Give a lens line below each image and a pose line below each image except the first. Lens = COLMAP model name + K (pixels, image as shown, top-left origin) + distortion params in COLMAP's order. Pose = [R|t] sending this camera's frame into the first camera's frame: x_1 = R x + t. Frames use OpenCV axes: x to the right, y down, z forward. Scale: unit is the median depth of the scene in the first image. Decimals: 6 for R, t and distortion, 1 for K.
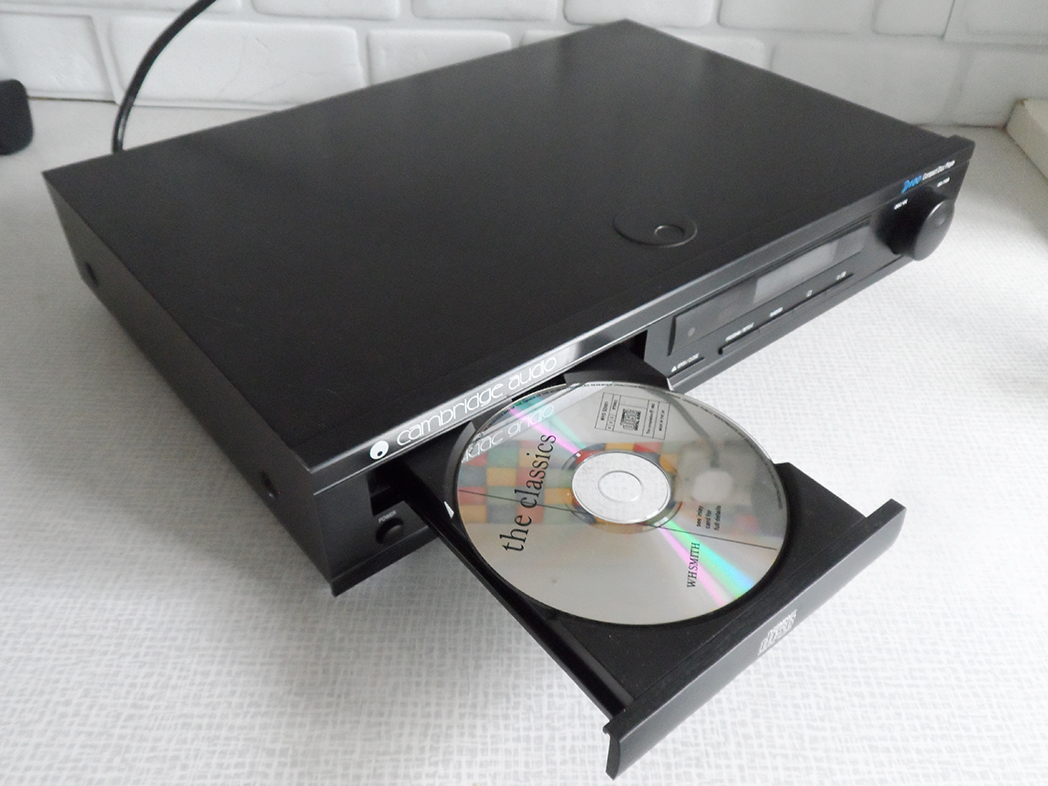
lens RADIAL K [[866.4, 0, 517.2], [0, 866.4, 386.0], [0, 0, 1]] dist [0.055544, -0.072441]
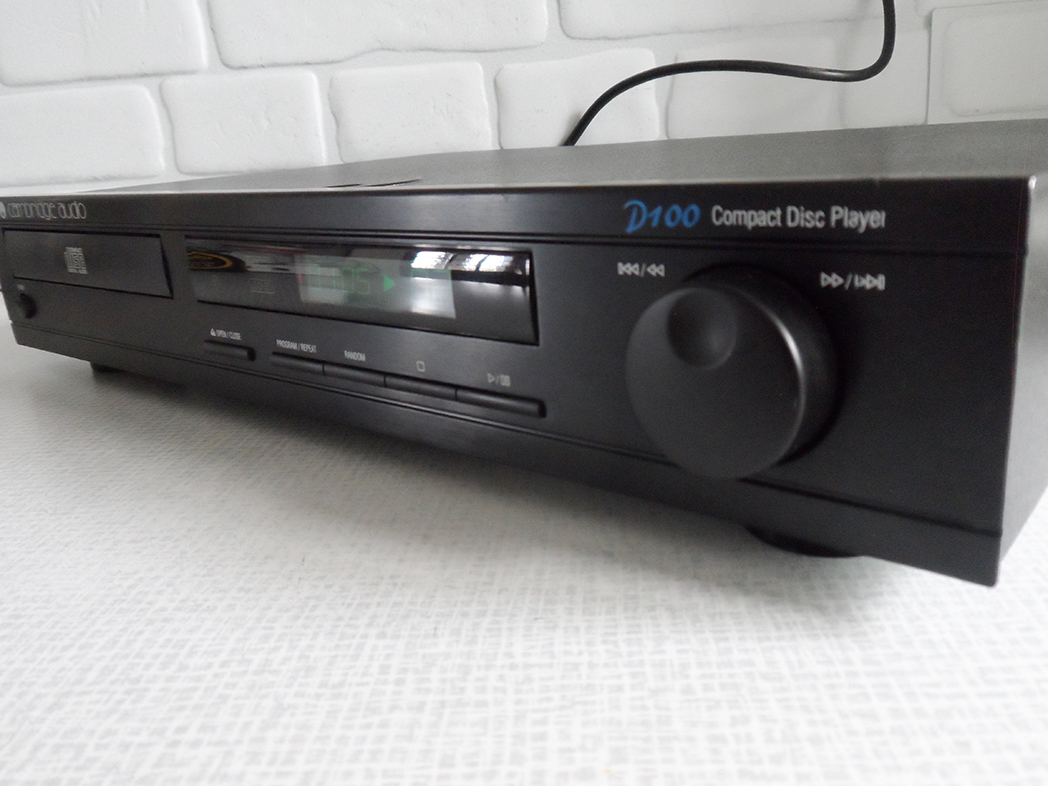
lens RADIAL K [[866.4, 0, 522.0], [0, 866.4, 385.5], [0, 0, 1]] dist [0.055544, -0.072441]
pose [[0.995374, -0.067886, -0.067981, 0.261970], [0.035708, 0.918328, -0.394205, 0.368416], [0.089189, 0.389954, 0.916505, 0.524079]]
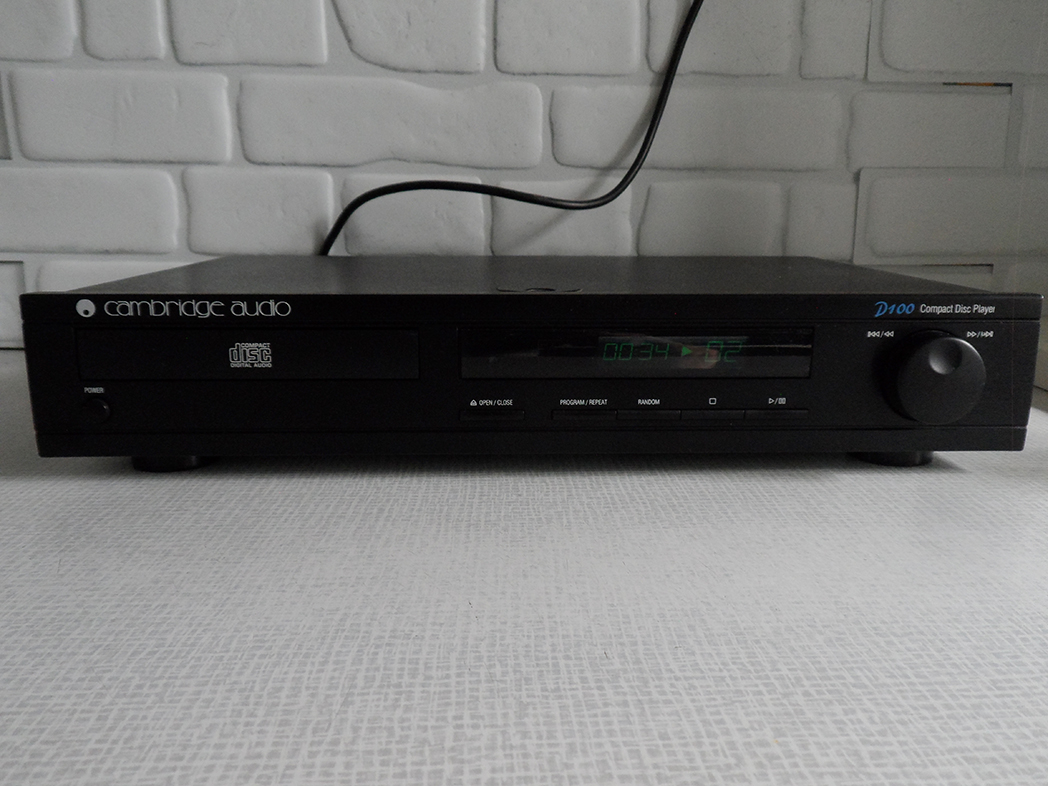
lens RADIAL K [[866.4, 0, 521.4], [0, 866.4, 381.8], [0, 0, 1]] dist [0.055544, -0.072441]
pose [[0.997889, -0.018292, 0.062311, 0.048678], [0.045477, 0.881794, -0.469437, 0.432433], [-0.046359, 0.471279, 0.880765, 0.319058]]
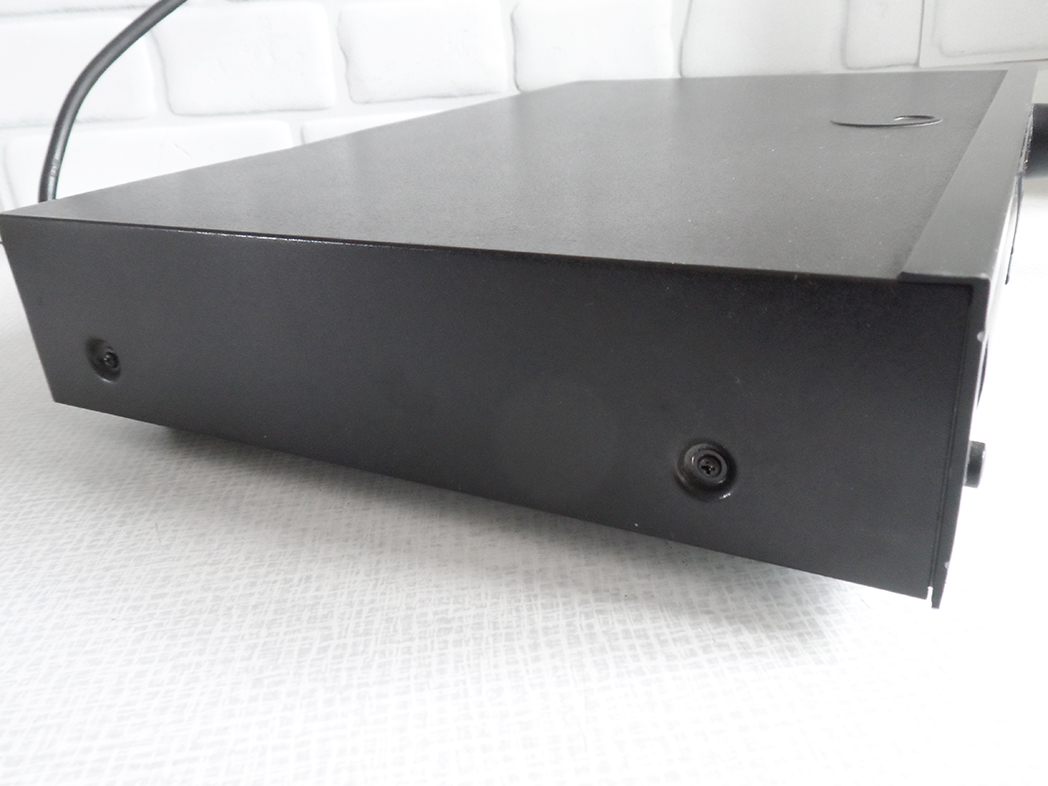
lens RADIAL K [[866.4, 0, 522.3], [0, 866.4, 383.7], [0, 0, 1]] dist [0.055544, -0.072441]
pose [[0.989455, -0.118132, 0.083808, -0.111352], [0.137452, 0.948278, -0.286139, 0.290365], [-0.045671, 0.294641, 0.954516, 0.447285]]
